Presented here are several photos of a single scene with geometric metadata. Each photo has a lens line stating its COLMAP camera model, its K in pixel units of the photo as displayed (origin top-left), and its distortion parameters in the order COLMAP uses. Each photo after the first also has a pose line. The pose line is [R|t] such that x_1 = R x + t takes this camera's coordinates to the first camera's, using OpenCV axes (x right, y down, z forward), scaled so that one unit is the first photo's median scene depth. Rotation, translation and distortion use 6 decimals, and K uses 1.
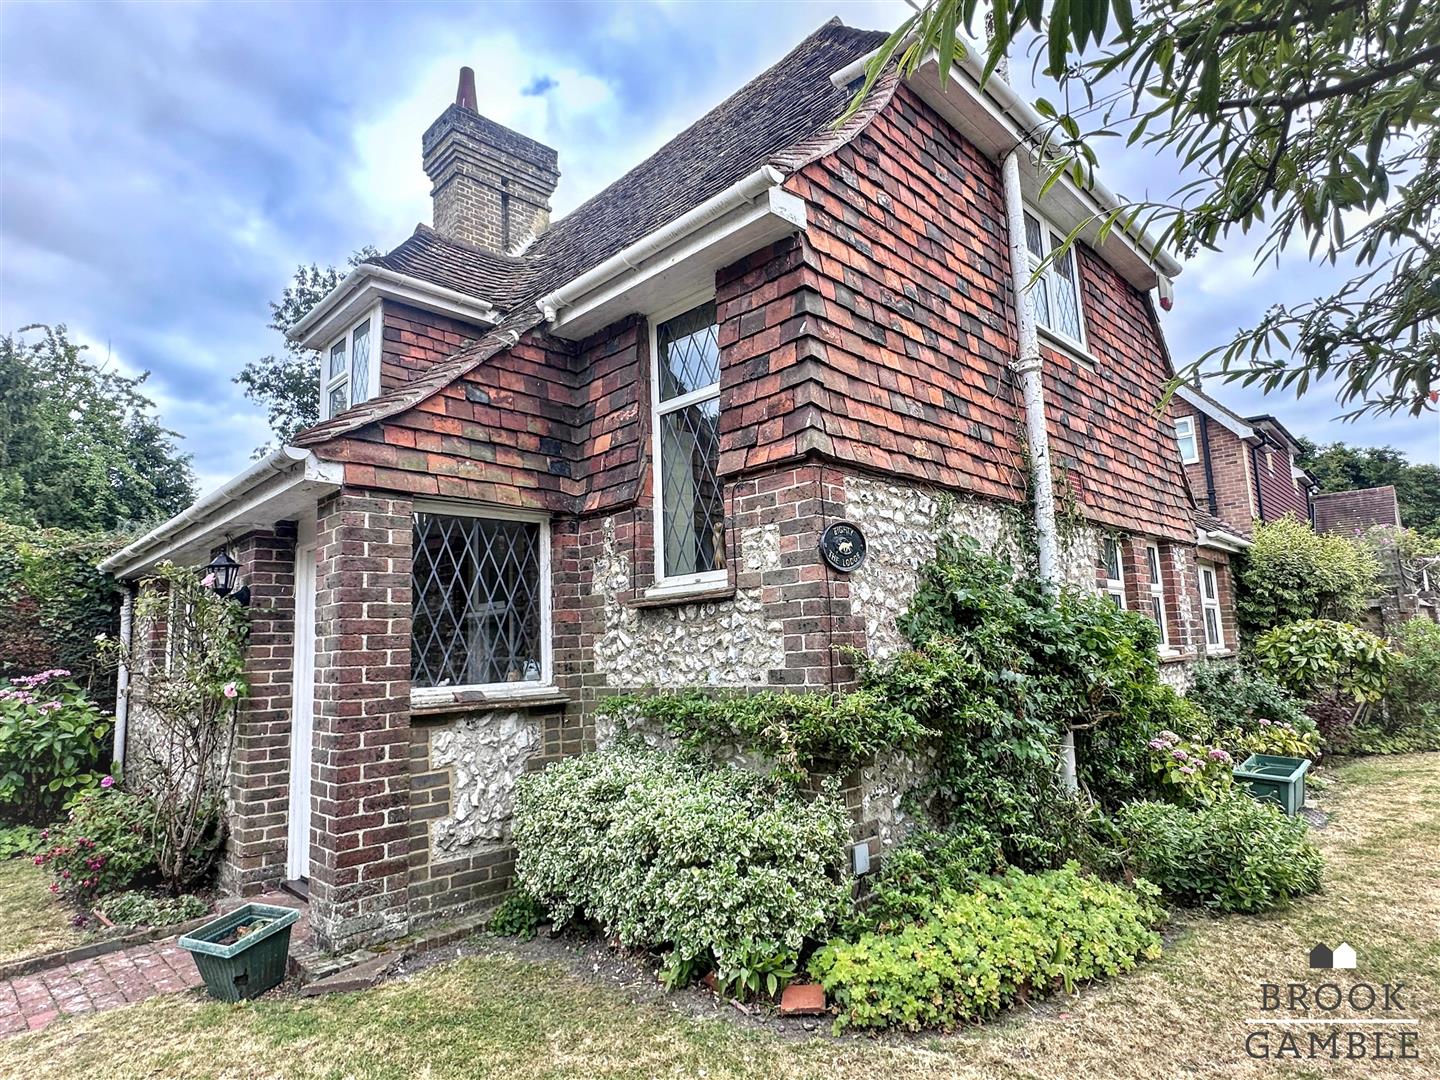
lens RADIAL K [[798.3, 0, 711.7], [0, 798.3, 544.8], [0, 0, 1]] dist [-0.003397, 0.000488]
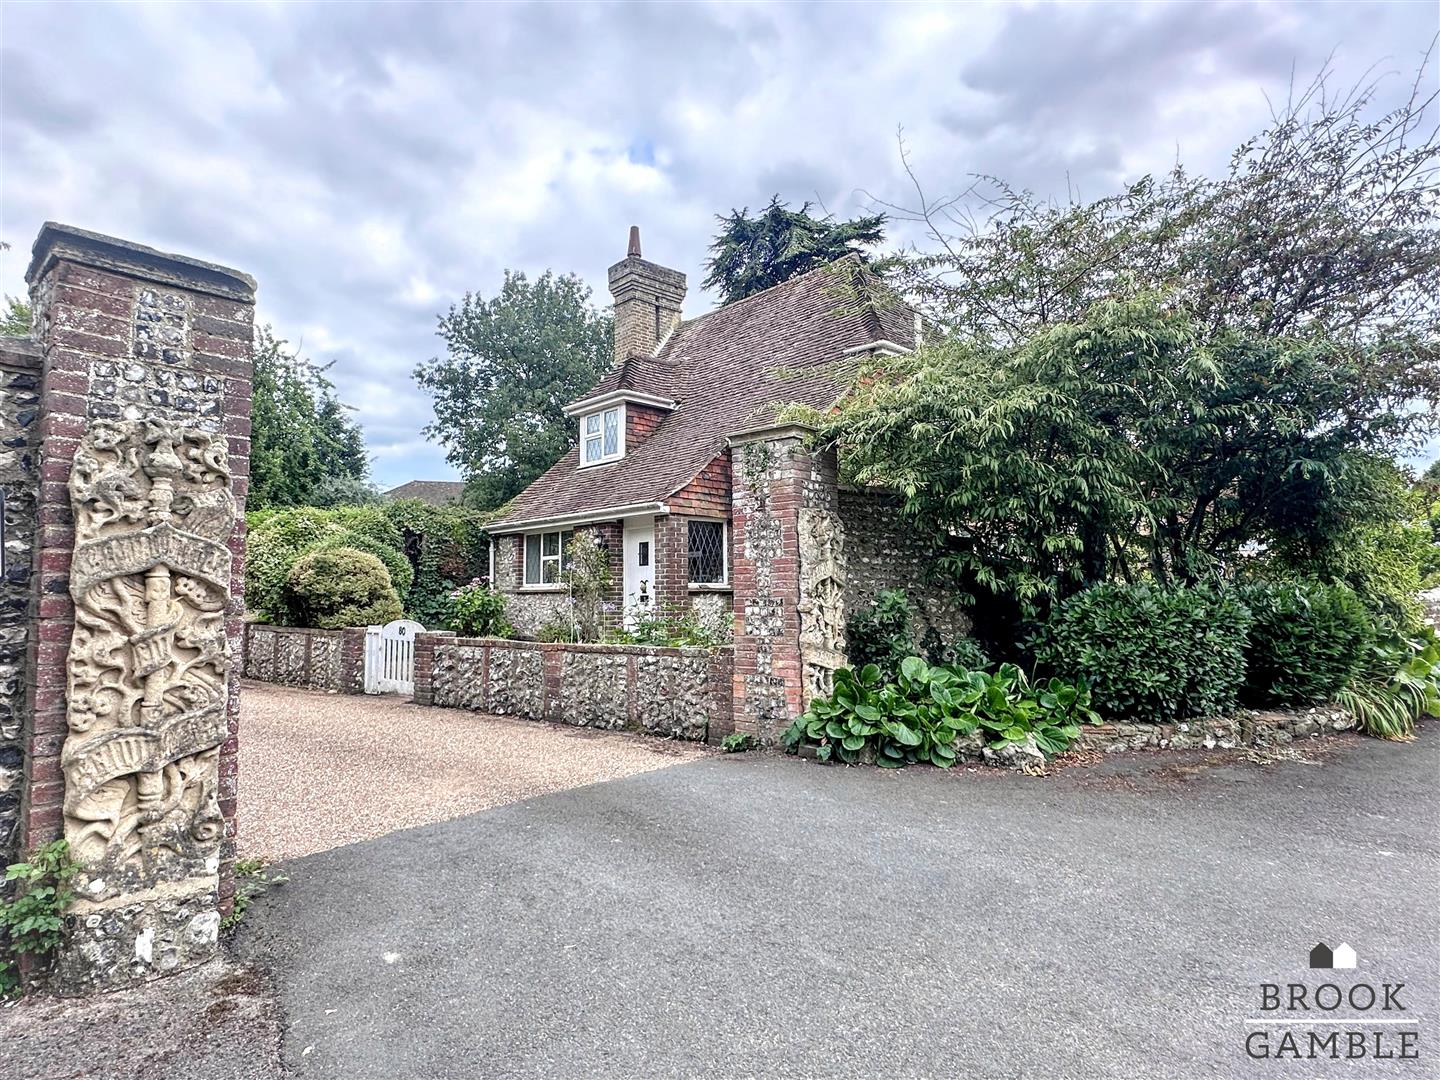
lens RADIAL K [[798.3, 0, 711.7], [0, 798.3, 544.8], [0, 0, 1]] dist [-0.003397, 0.000488]
pose [[0.998944, 0.029264, -0.035425, -0.172059], [-0.026711, 0.997152, 0.070534, -0.147505], [0.037388, -0.069513, 0.996880, -1.699450]]
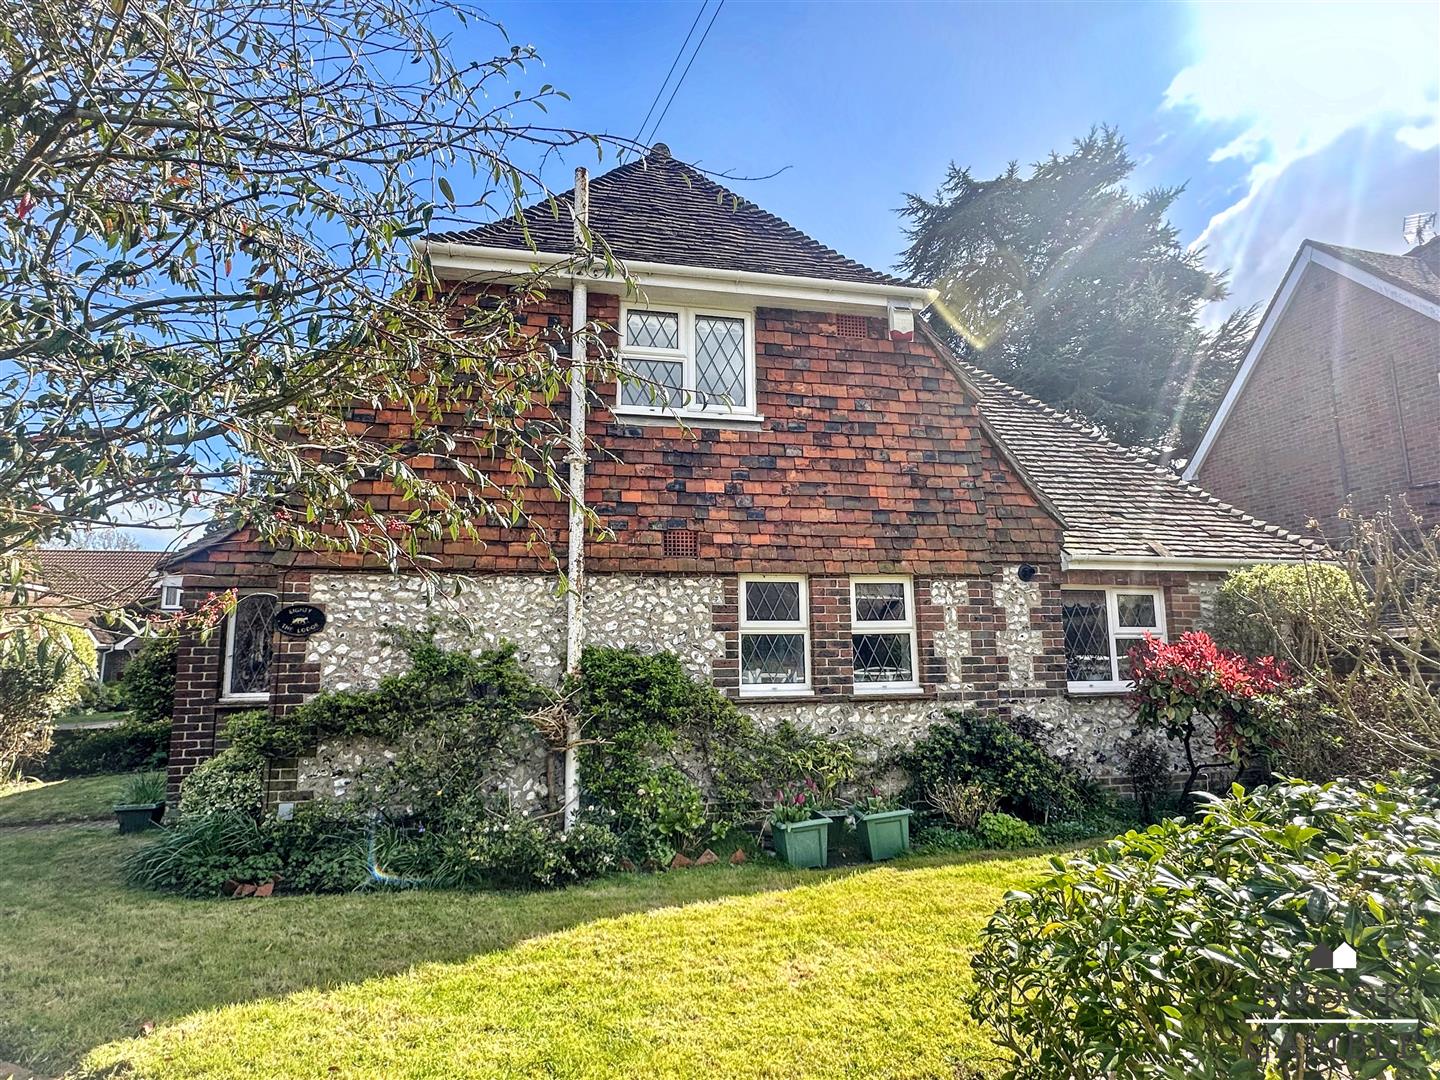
lens RADIAL K [[781.0, 0, 720.0], [0, 781.0, 540.0], [0, 0, 1]] dist [0.002379, 0.000220]
pose [[0.832047, -0.056557, -0.551814, 1.449118], [0.054361, 0.998314, -0.020353, -0.067731], [0.552035, -0.013063, 0.833719, 0.118999]]
